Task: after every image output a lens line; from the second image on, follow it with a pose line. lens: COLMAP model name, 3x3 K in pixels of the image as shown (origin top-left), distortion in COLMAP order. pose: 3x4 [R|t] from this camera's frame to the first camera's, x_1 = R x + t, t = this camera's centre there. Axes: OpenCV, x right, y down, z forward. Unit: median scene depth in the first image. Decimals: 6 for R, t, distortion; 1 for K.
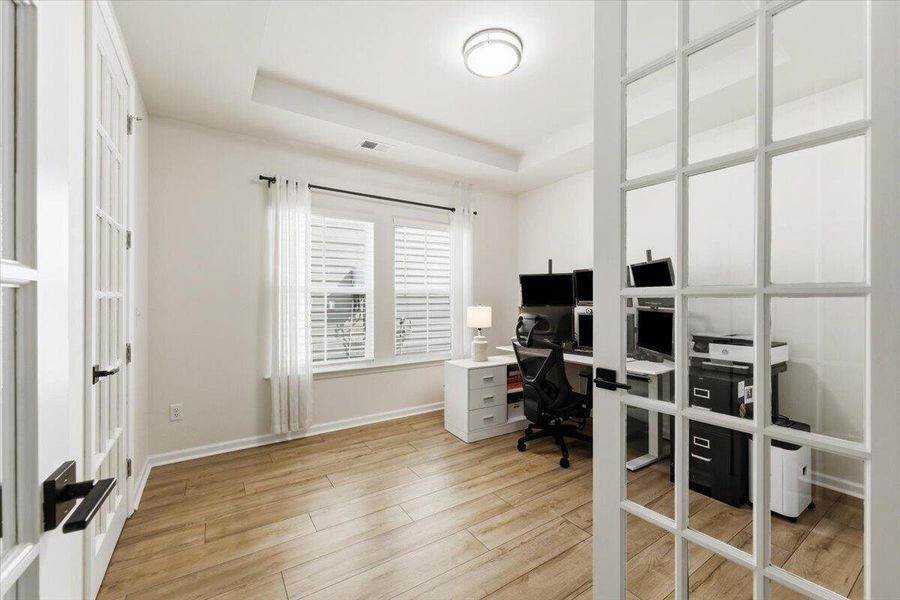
lens RADIAL K [[370.5, 0, 450.0], [0, 370.5, 300.0], [0, 0, 1]] dist [0.001067, 0.000050]
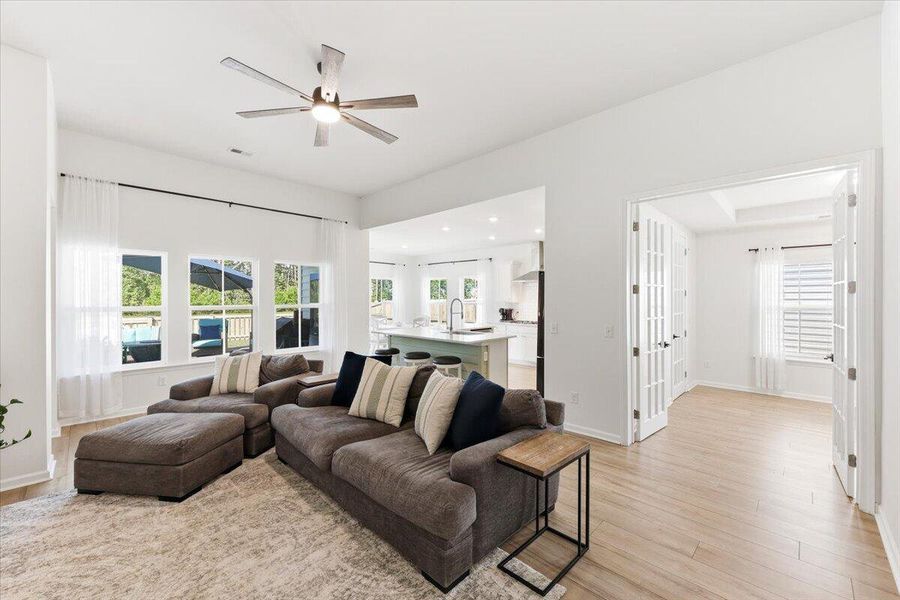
lens RADIAL K [[370.5, 0, 450.0], [0, 370.5, 300.0], [0, 0, 1]] dist [0.001067, 0.000050]
pose [[0.224389, 0.001363, -0.974499, 0.991542], [-0.004906, 0.999988, 0.000269, -0.069512], [0.974487, 0.004721, 0.224393, -0.925028]]
